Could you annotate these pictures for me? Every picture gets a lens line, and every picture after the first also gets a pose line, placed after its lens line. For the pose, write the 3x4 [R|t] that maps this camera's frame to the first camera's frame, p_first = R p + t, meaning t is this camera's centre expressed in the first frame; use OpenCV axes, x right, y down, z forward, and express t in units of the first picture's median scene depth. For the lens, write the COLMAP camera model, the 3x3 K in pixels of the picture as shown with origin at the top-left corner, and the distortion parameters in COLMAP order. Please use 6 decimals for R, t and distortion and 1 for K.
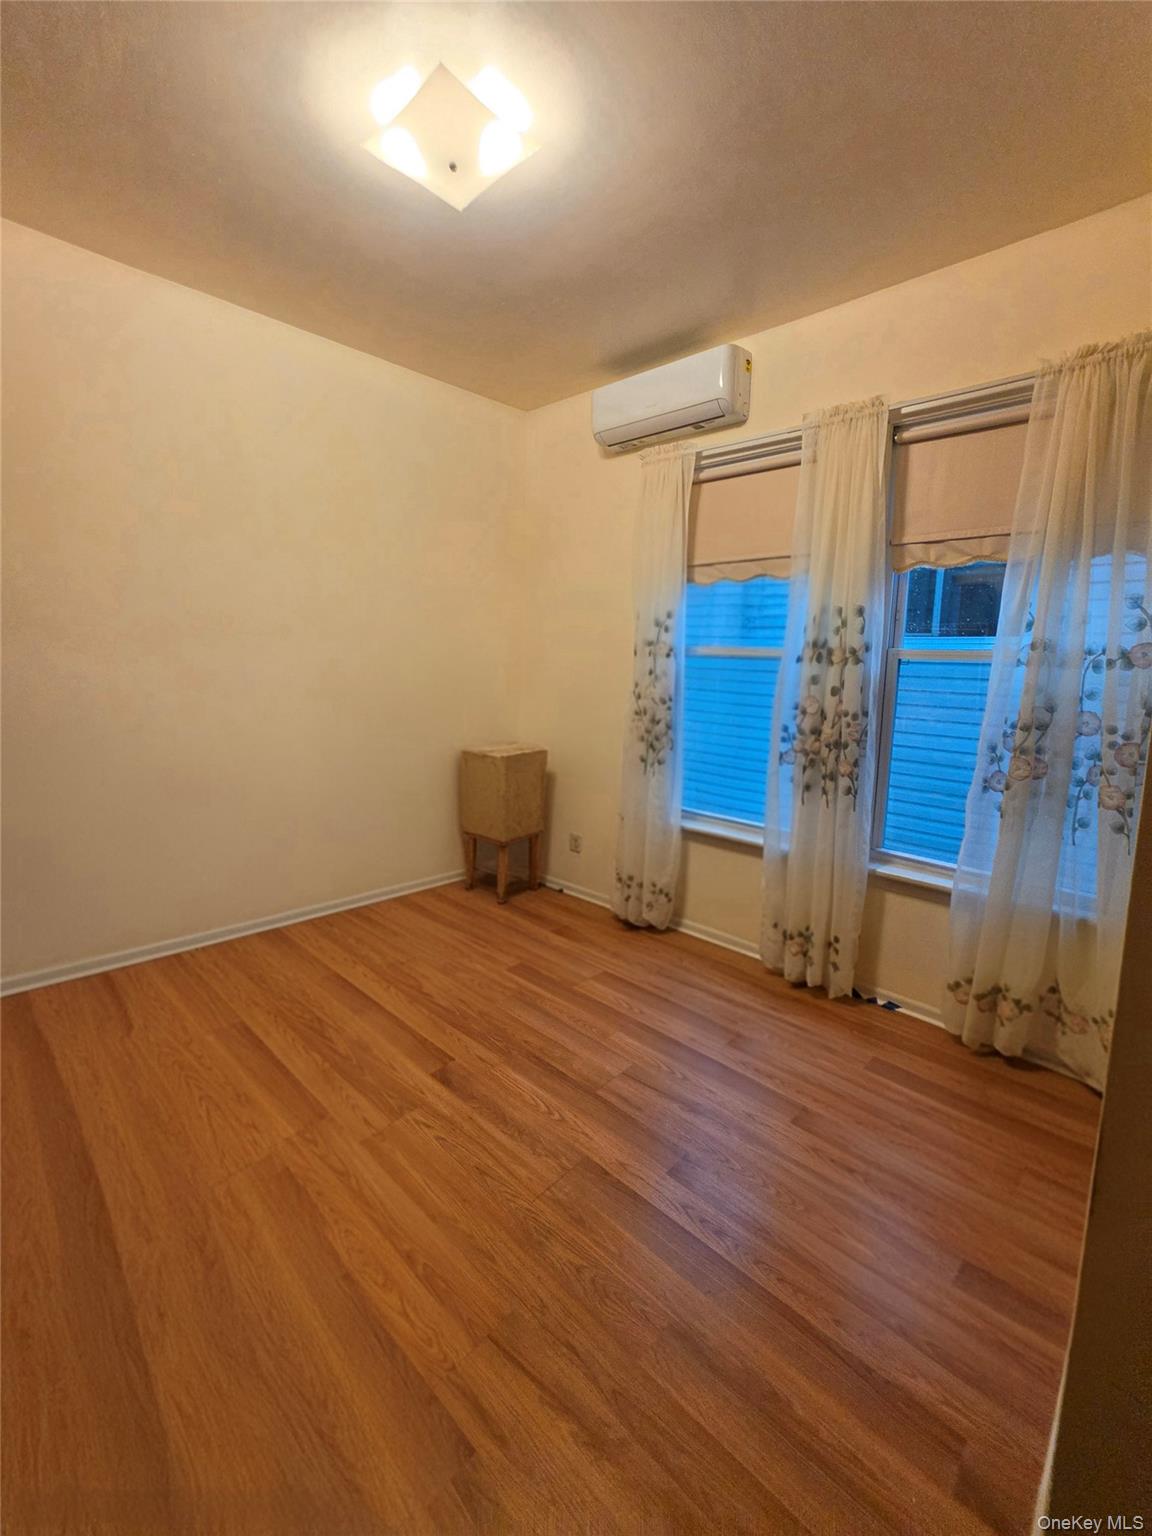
lens RADIAL K [[632.3, 0, 576.0], [0, 632.3, 768.0], [0, 0, 1]] dist [0.000503, 0.000344]
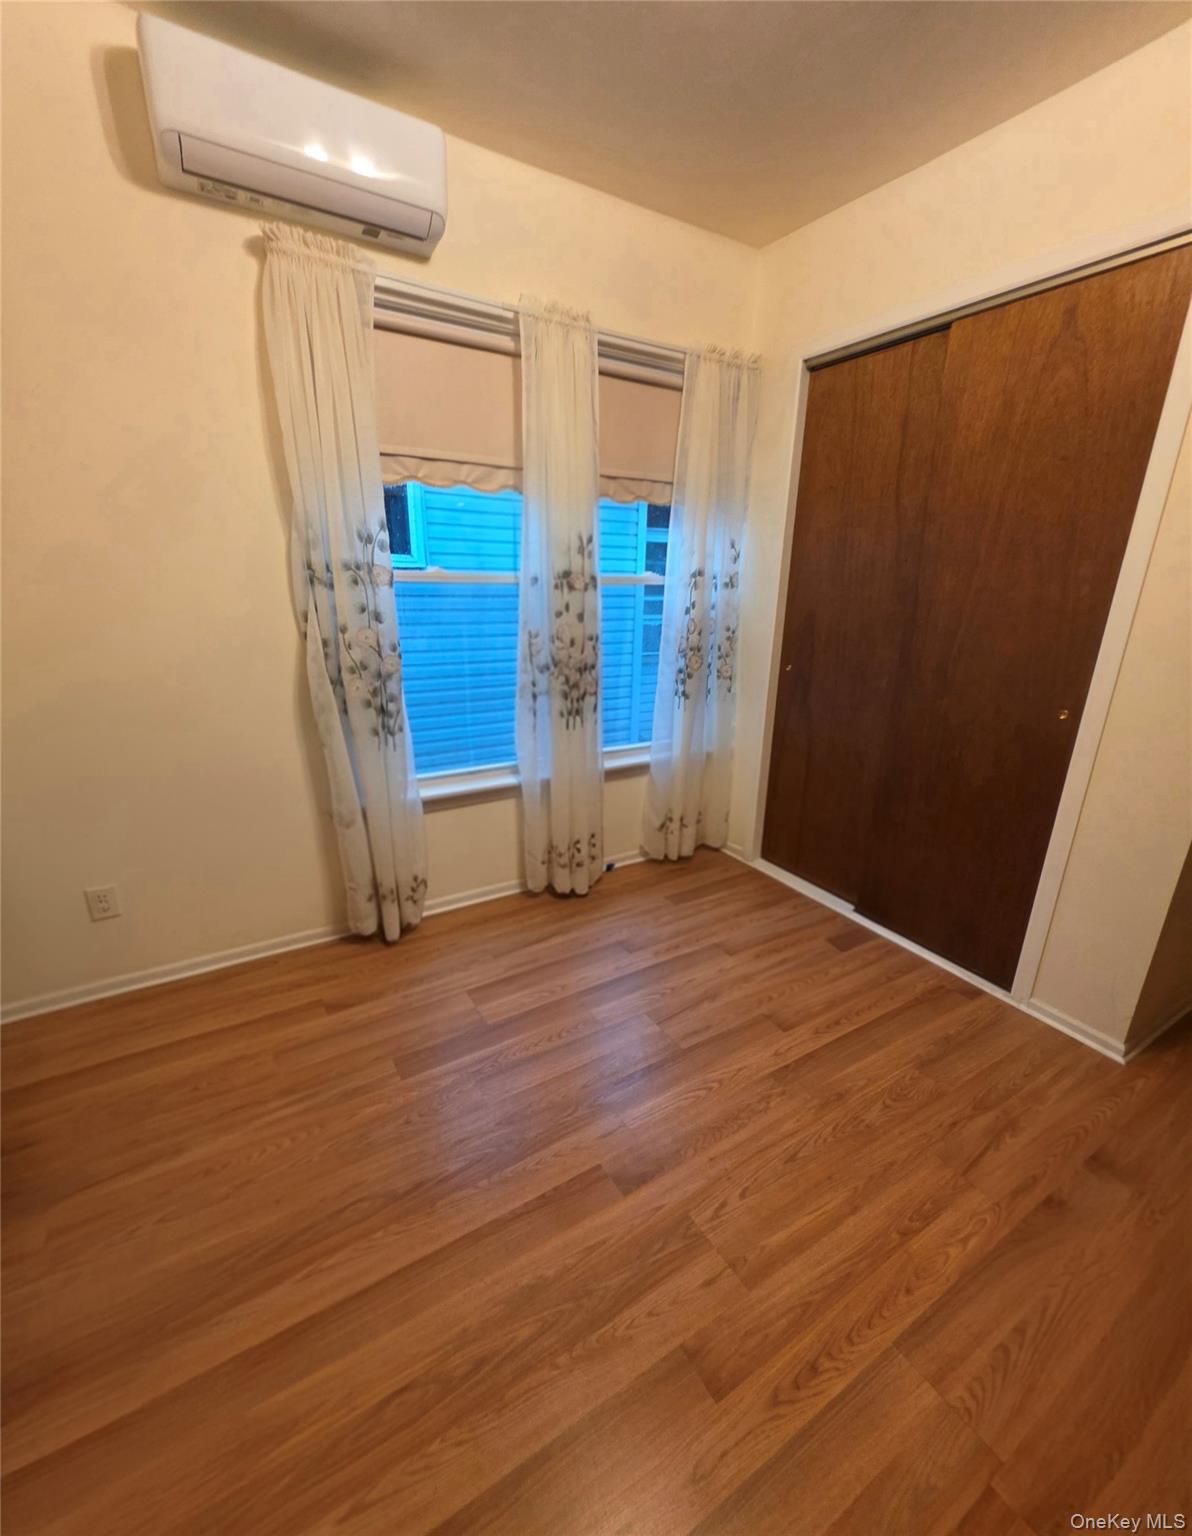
lens RADIAL K [[612.7, 0, 594.0], [0, 612.7, 805.9], [0, 0, 1]] dist [0.000768, 0.000235]
pose [[0.279834, -0.349233, 0.894276, -0.640276], [0.164548, 0.935154, 0.313706, -0.149052], [-0.945842, 0.059365, 0.319153, 0.695482]]
